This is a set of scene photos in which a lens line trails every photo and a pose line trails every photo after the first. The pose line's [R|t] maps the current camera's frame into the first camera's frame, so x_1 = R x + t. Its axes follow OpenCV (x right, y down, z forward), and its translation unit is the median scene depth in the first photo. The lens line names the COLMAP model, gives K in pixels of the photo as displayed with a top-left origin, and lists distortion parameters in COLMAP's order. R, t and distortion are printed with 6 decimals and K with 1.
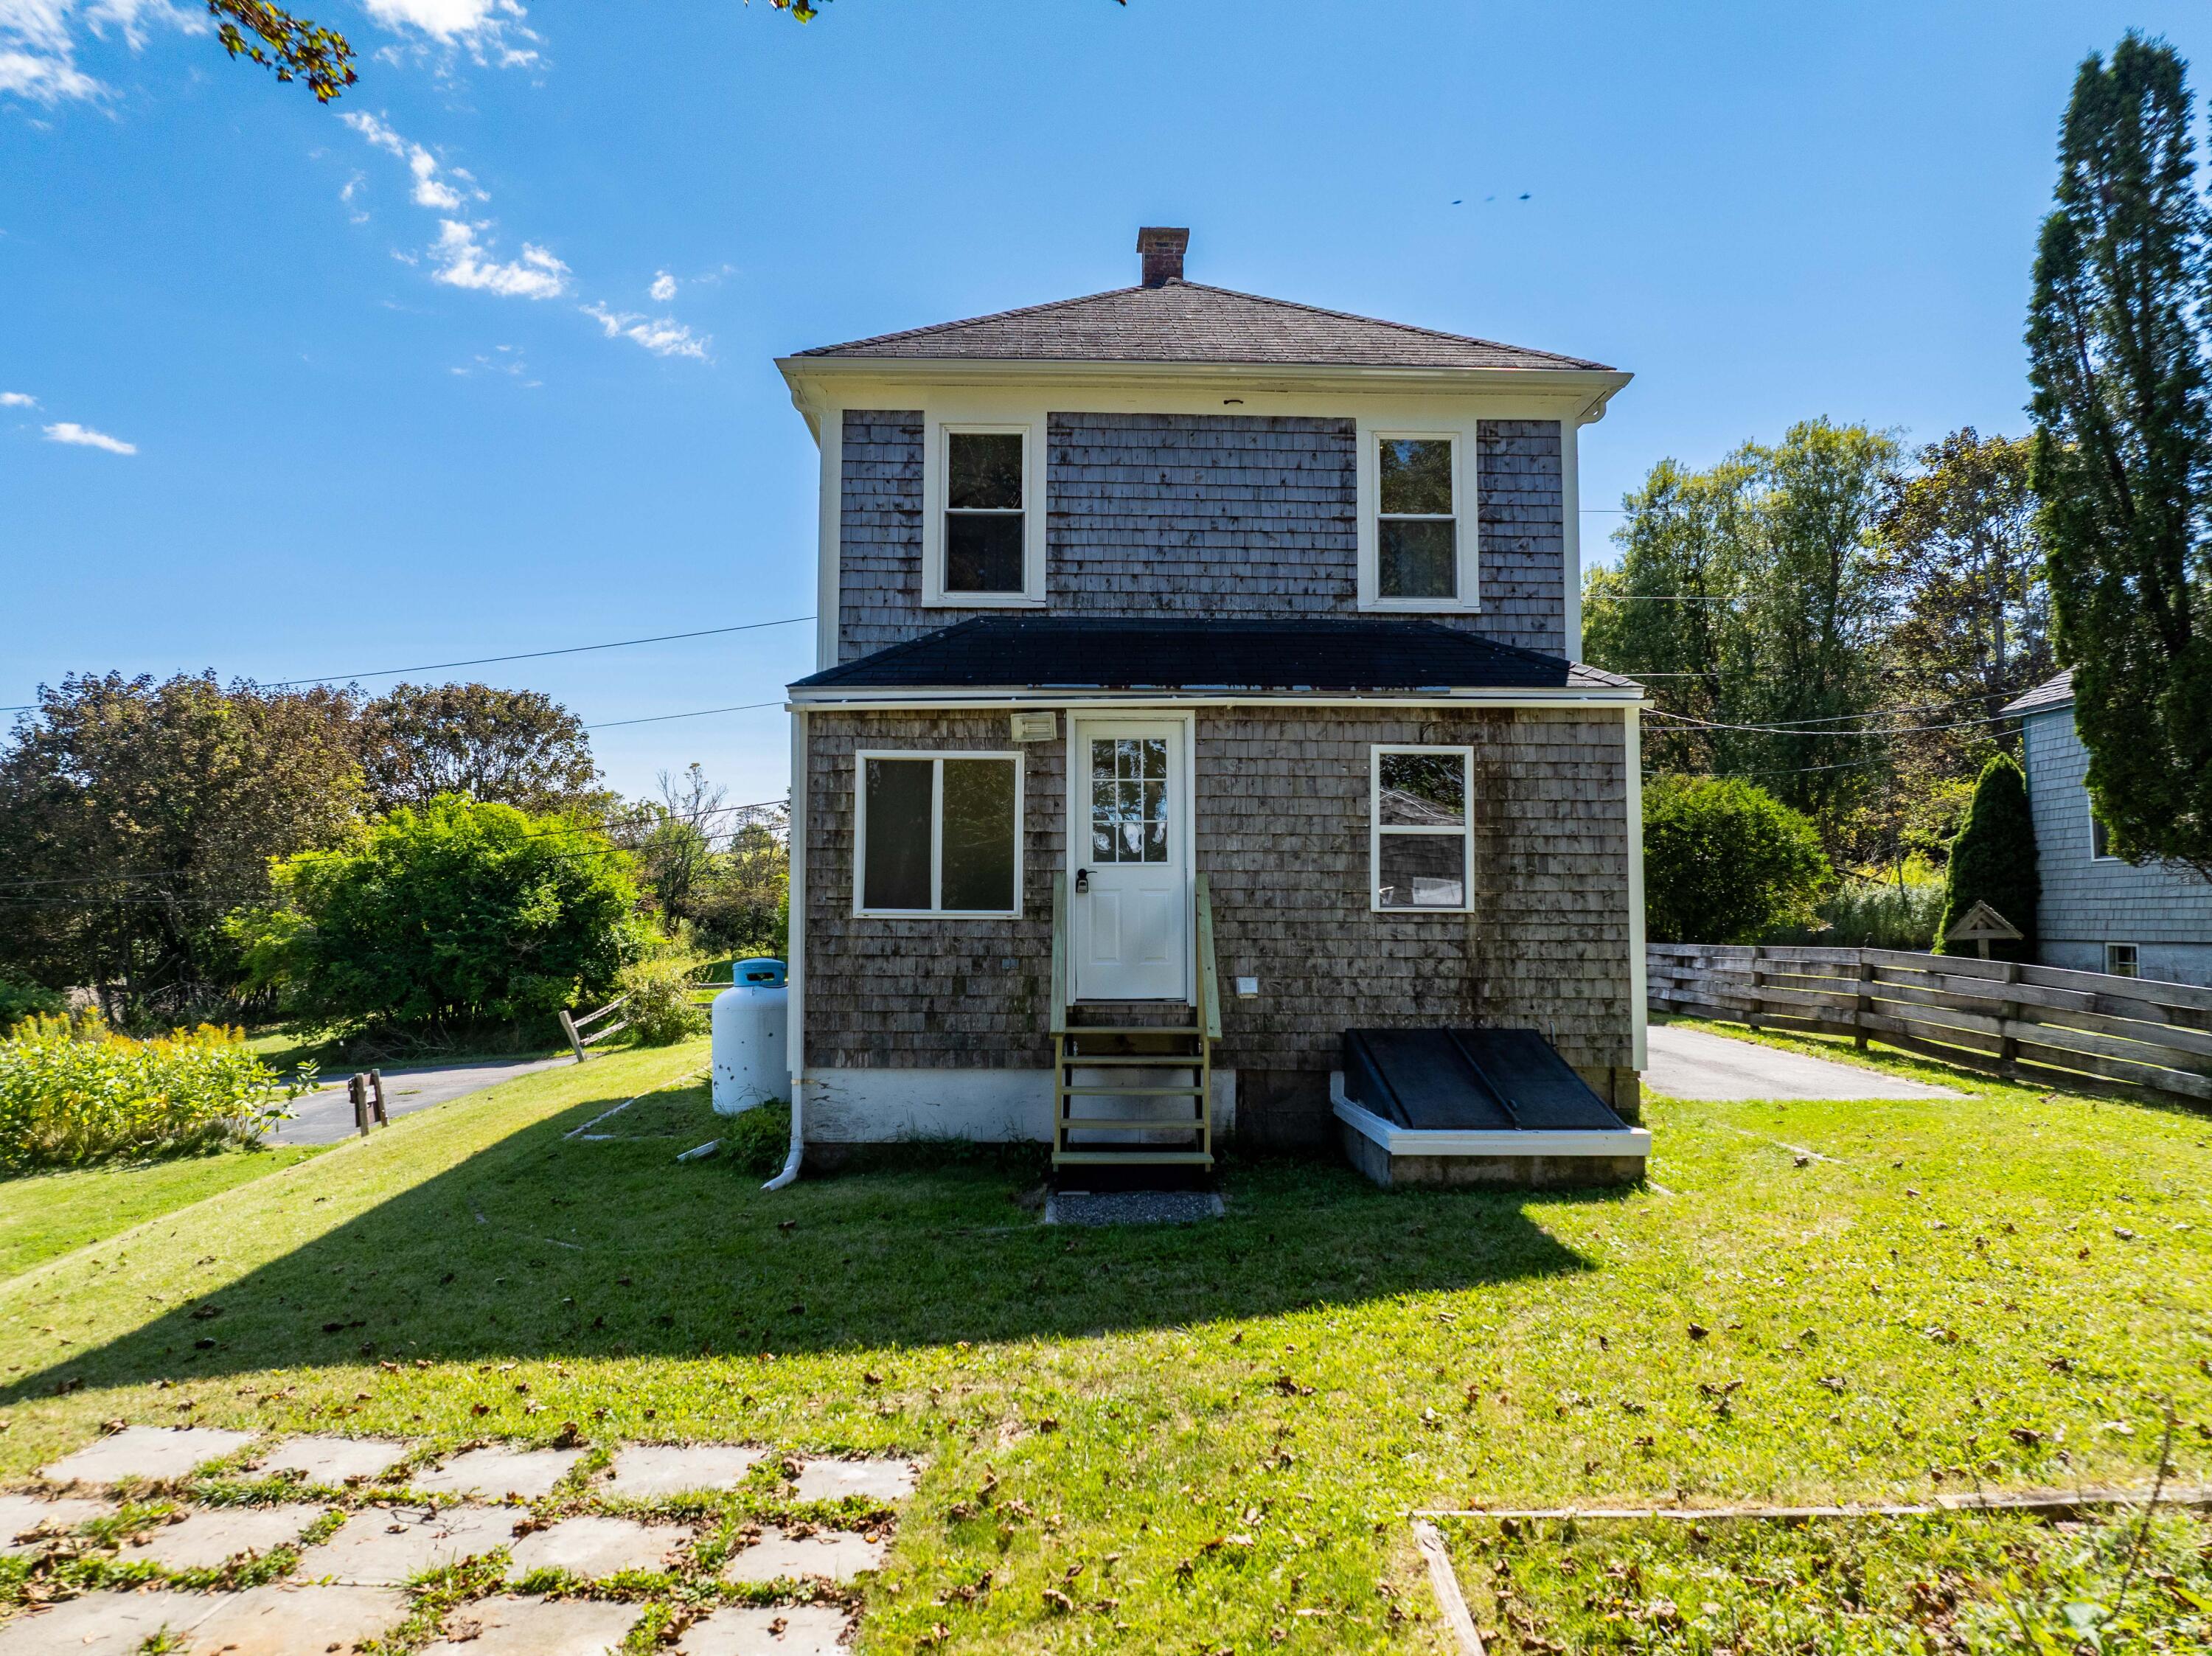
lens RADIAL K [[1556.8, 0, 1107.5], [0, 1556.8, 826.1], [0, 0, 1]] dist [-0.040932, 0.013111]
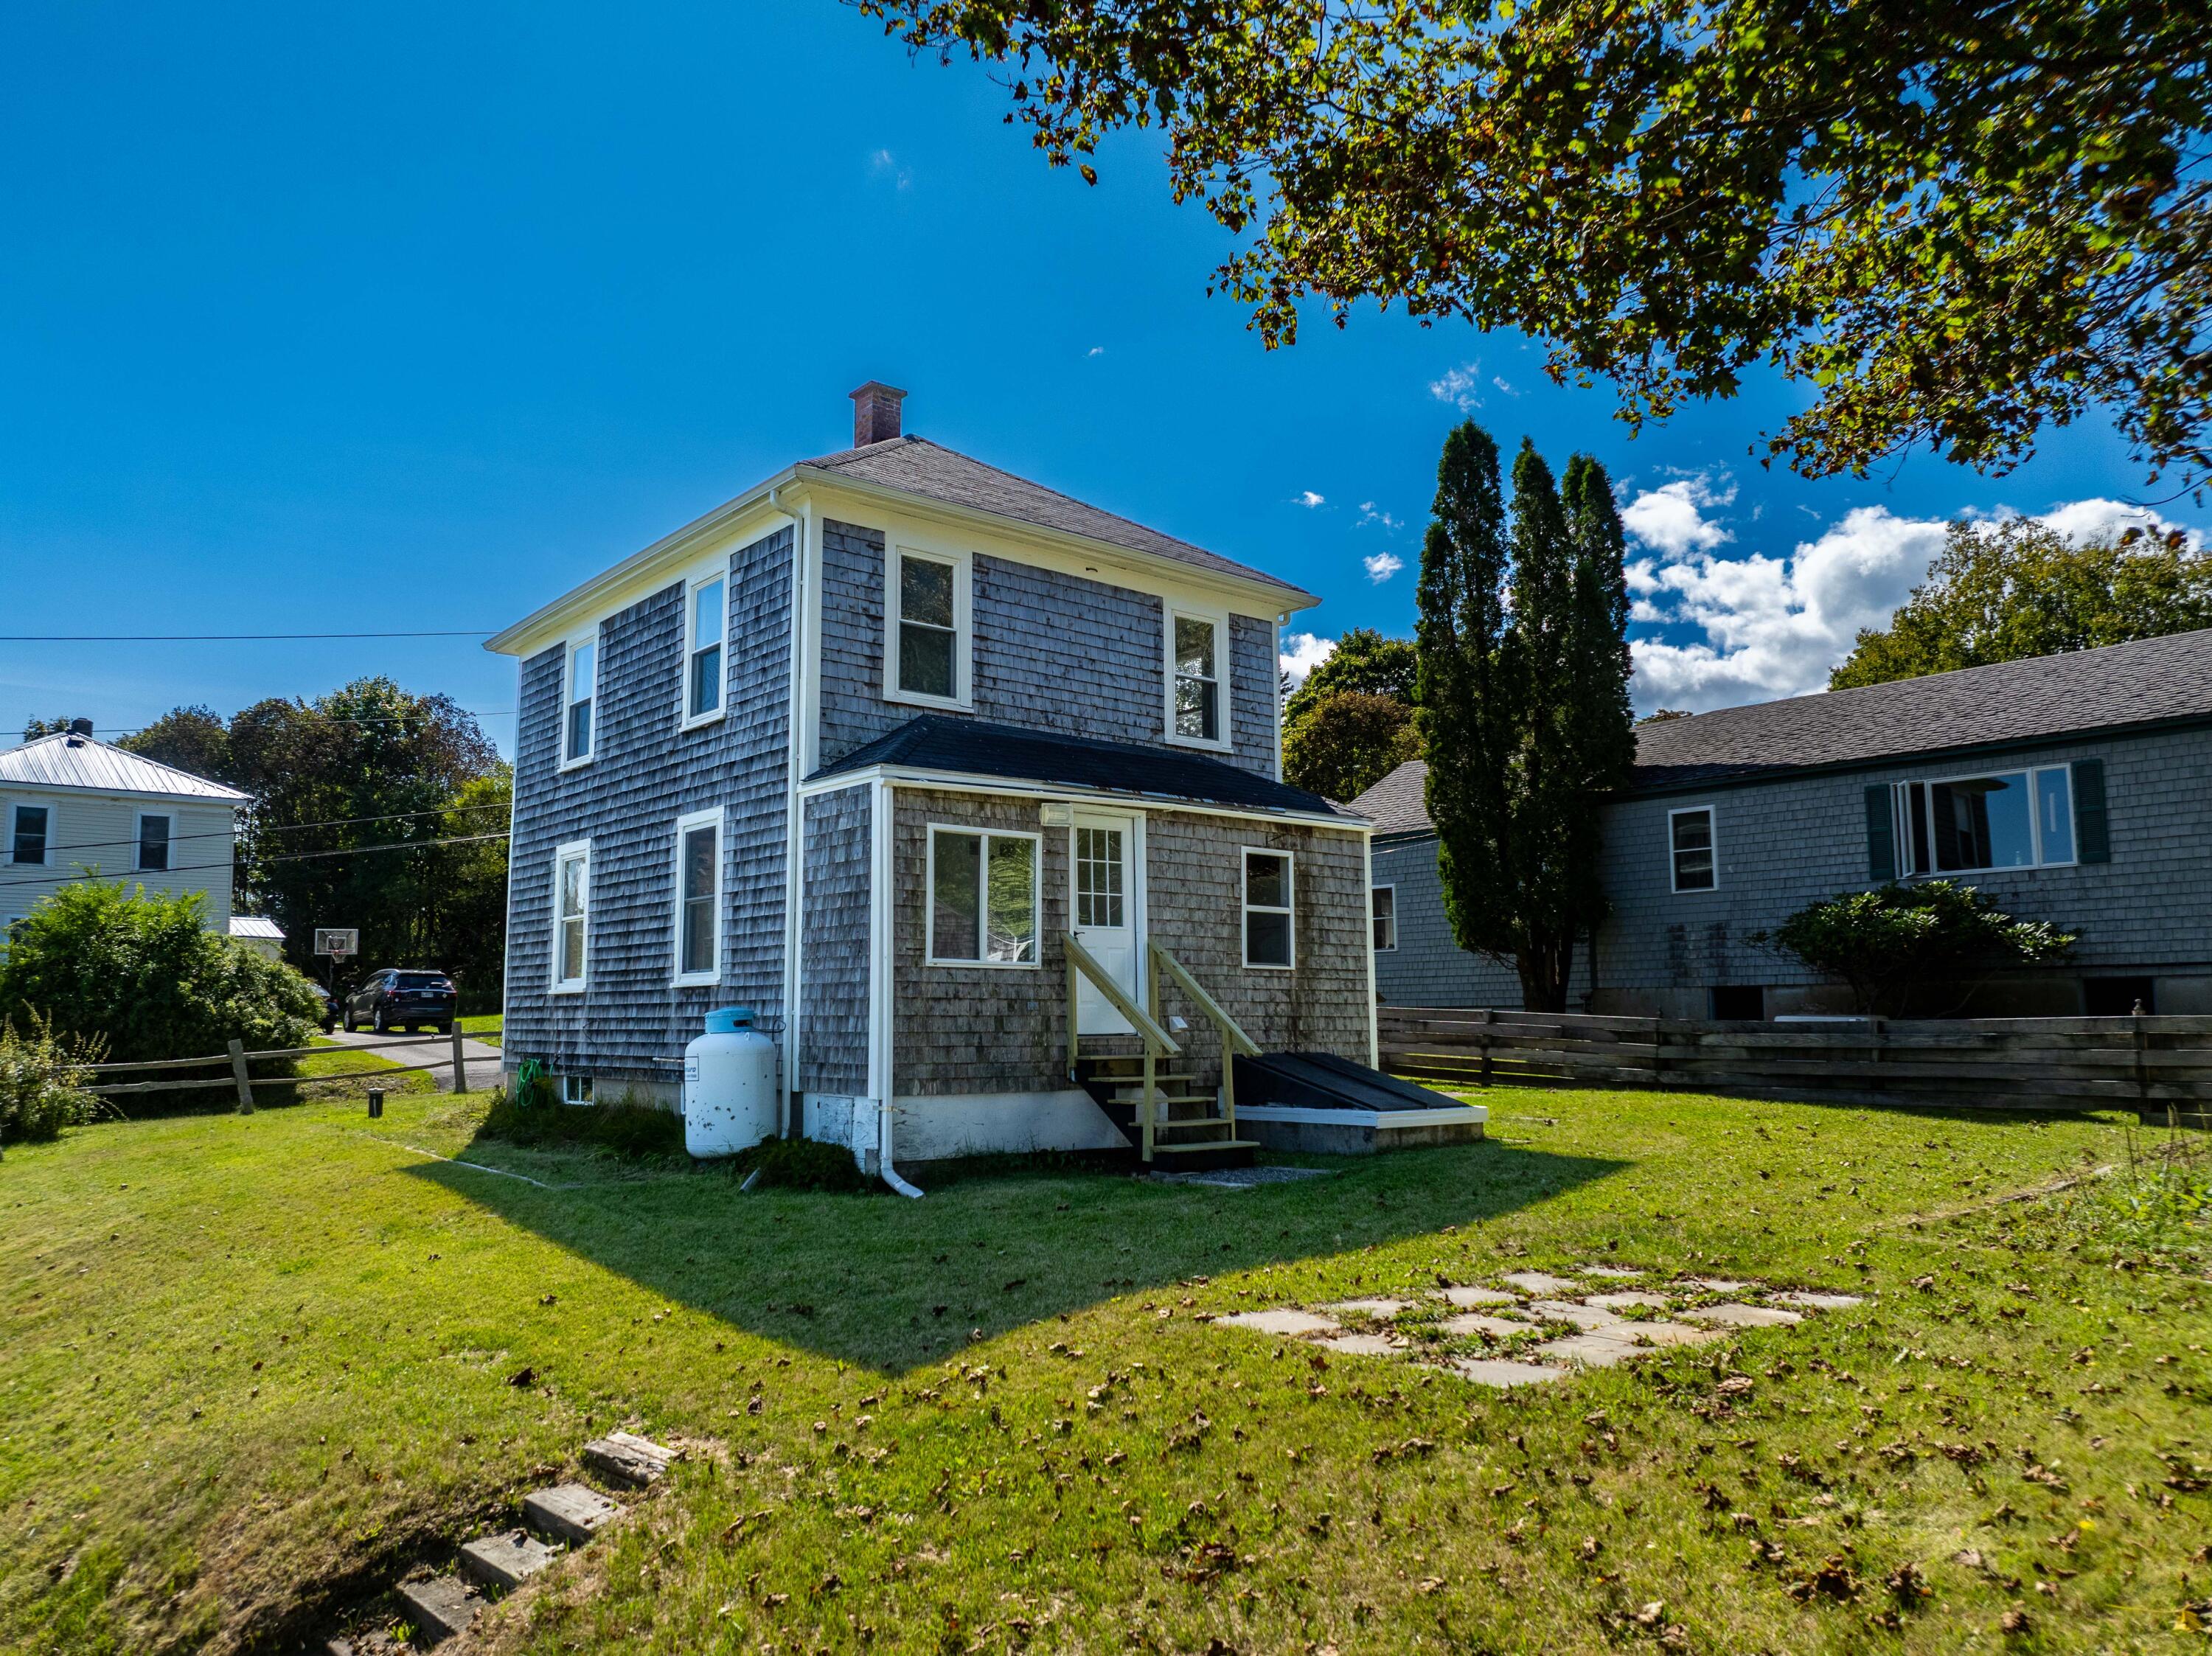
lens RADIAL K [[1556.8, 0, 1111.9], [0, 1556.8, 828.5], [0, 0, 1]] dist [-0.040932, 0.013111]
pose [[0.785668, 0.070644, 0.614602, -0.691365], [-0.031785, 0.996756, -0.073939, 0.033801], [-0.617831, 0.038557, 0.785365, -0.006276]]
